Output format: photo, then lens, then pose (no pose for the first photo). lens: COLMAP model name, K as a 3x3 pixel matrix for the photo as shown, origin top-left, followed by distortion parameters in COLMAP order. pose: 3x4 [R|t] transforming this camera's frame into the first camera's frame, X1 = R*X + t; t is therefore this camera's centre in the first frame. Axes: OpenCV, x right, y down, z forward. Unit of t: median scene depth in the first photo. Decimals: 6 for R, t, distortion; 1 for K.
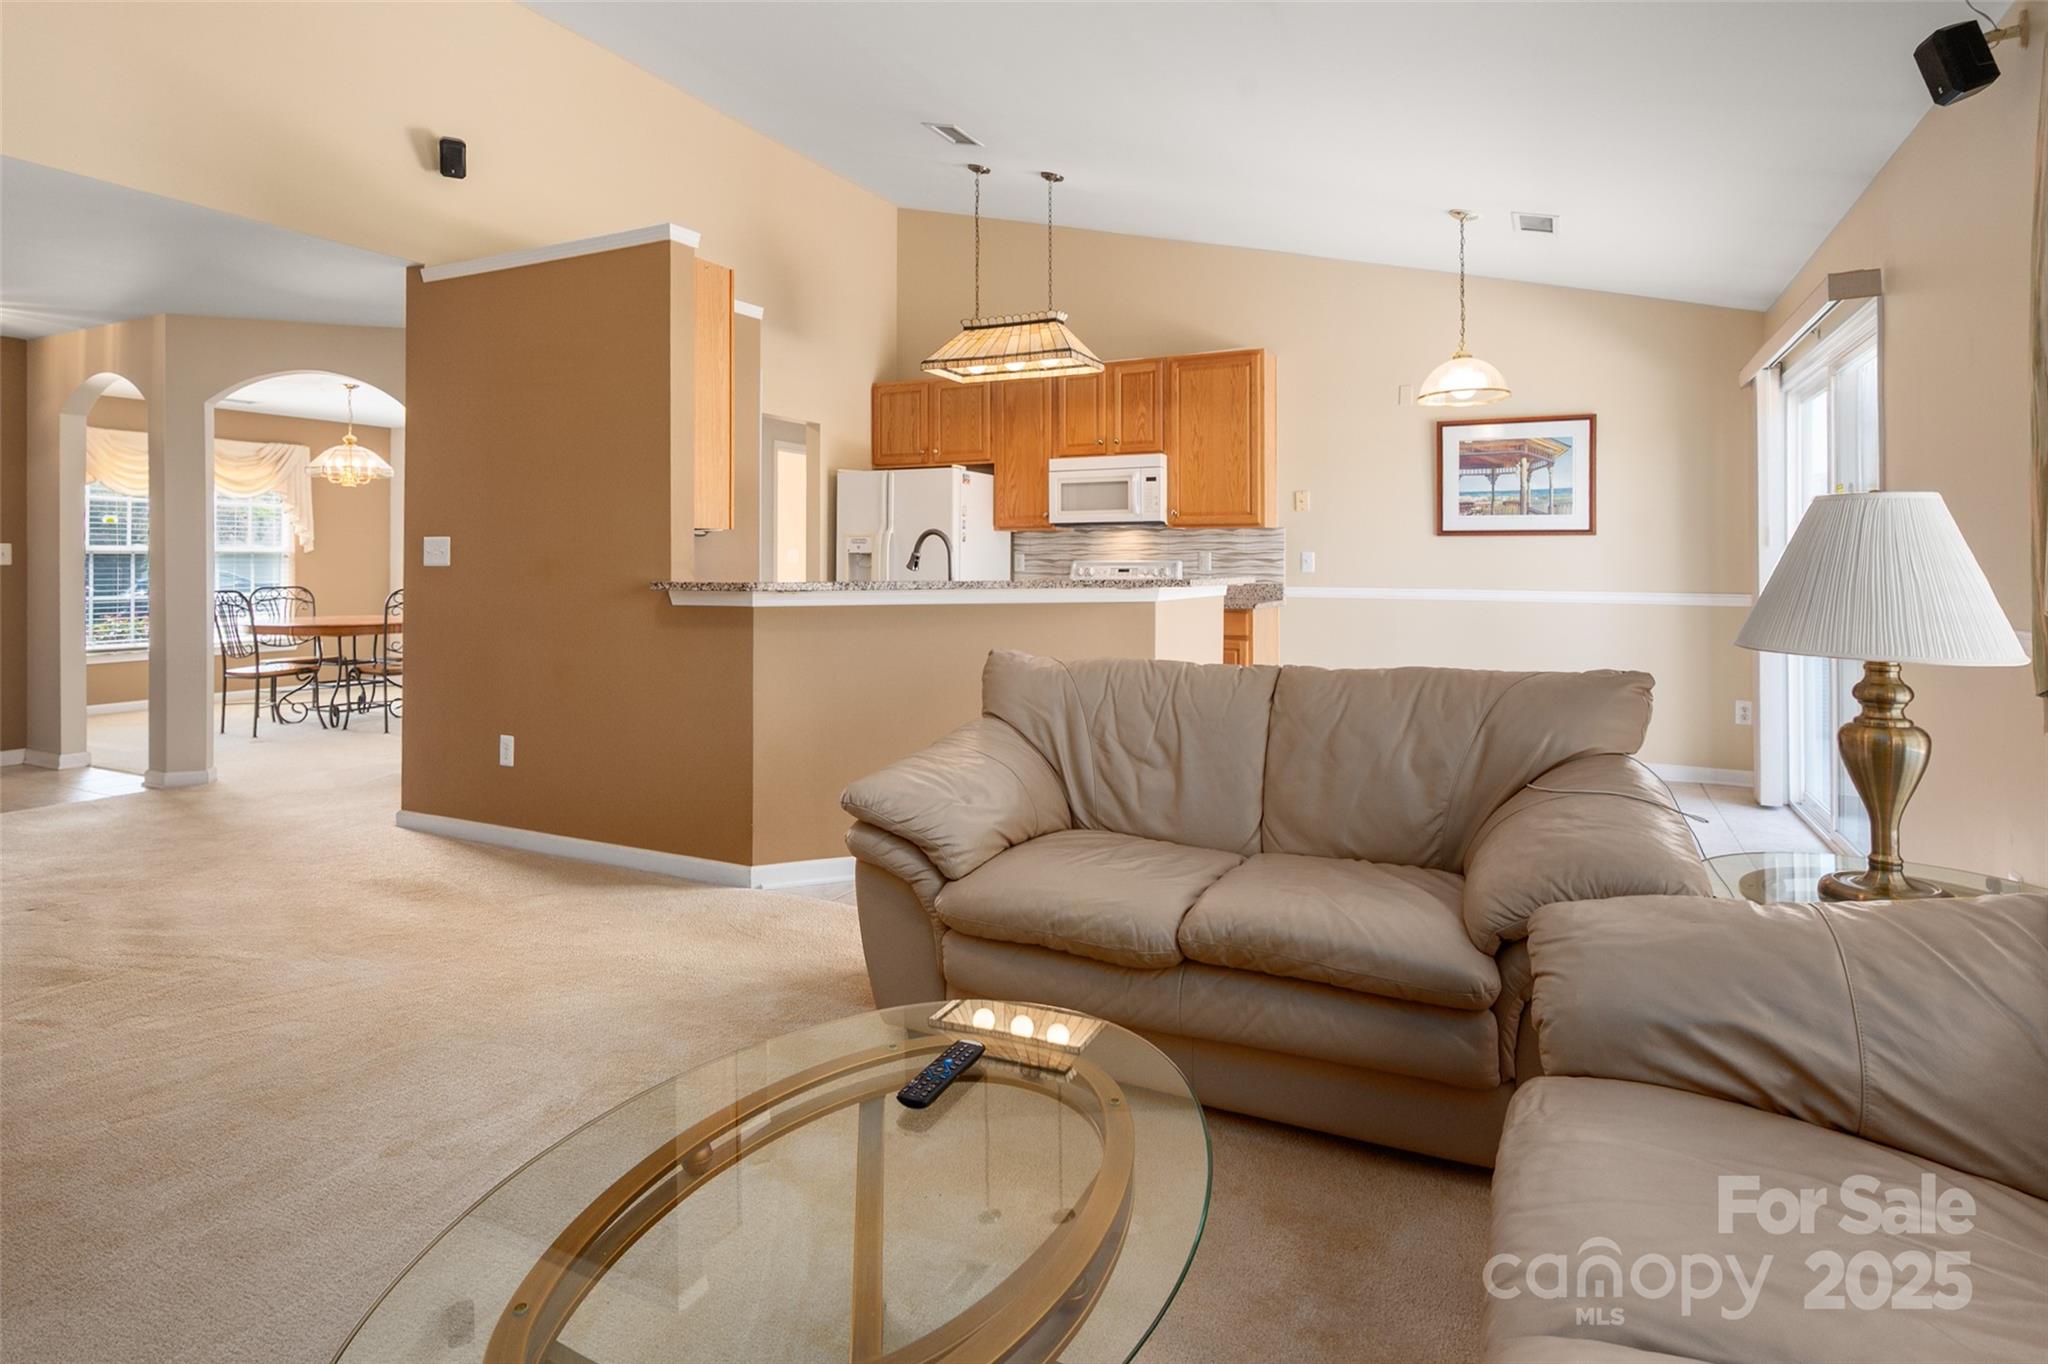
lens RADIAL K [[1019.1, 0, 981.6], [0, 1019.1, 559.0], [0, 0, 1]] dist [-0.003927, -0.000218]
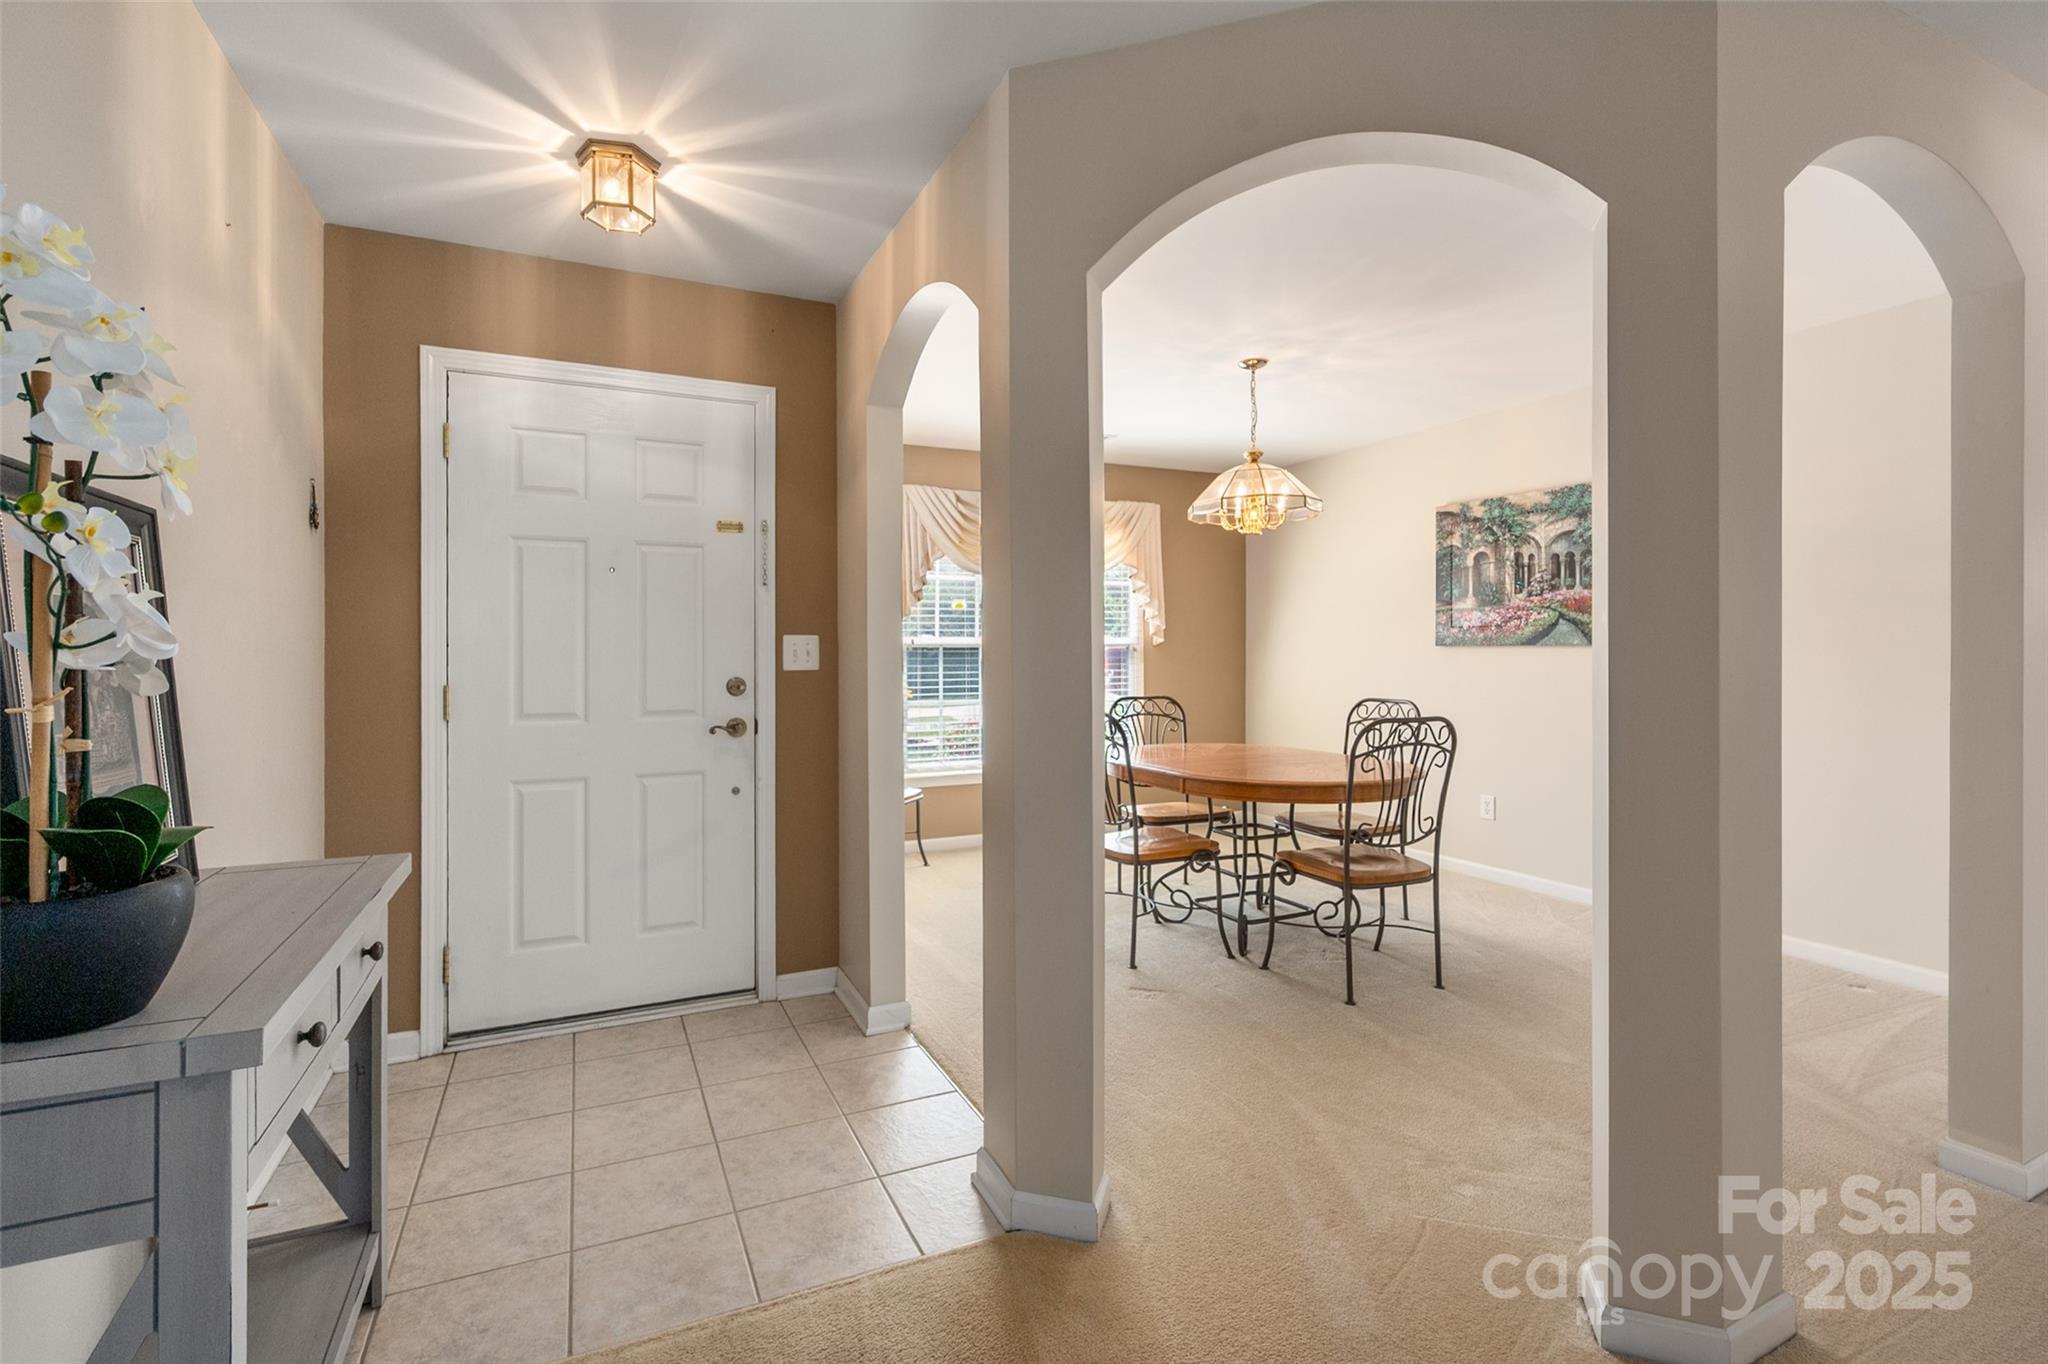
lens RADIAL K [[1001.7, 0, 1008.8], [0, 1001.7, 654.0], [0, 0, 1]] dist [0.002578, -0.001390]
pose [[0.779195, 0.000358, -0.626781, -0.514141], [0.005202, 0.999962, 0.007038, -0.009844], [0.626760, -0.008745, 0.779163, 0.638267]]
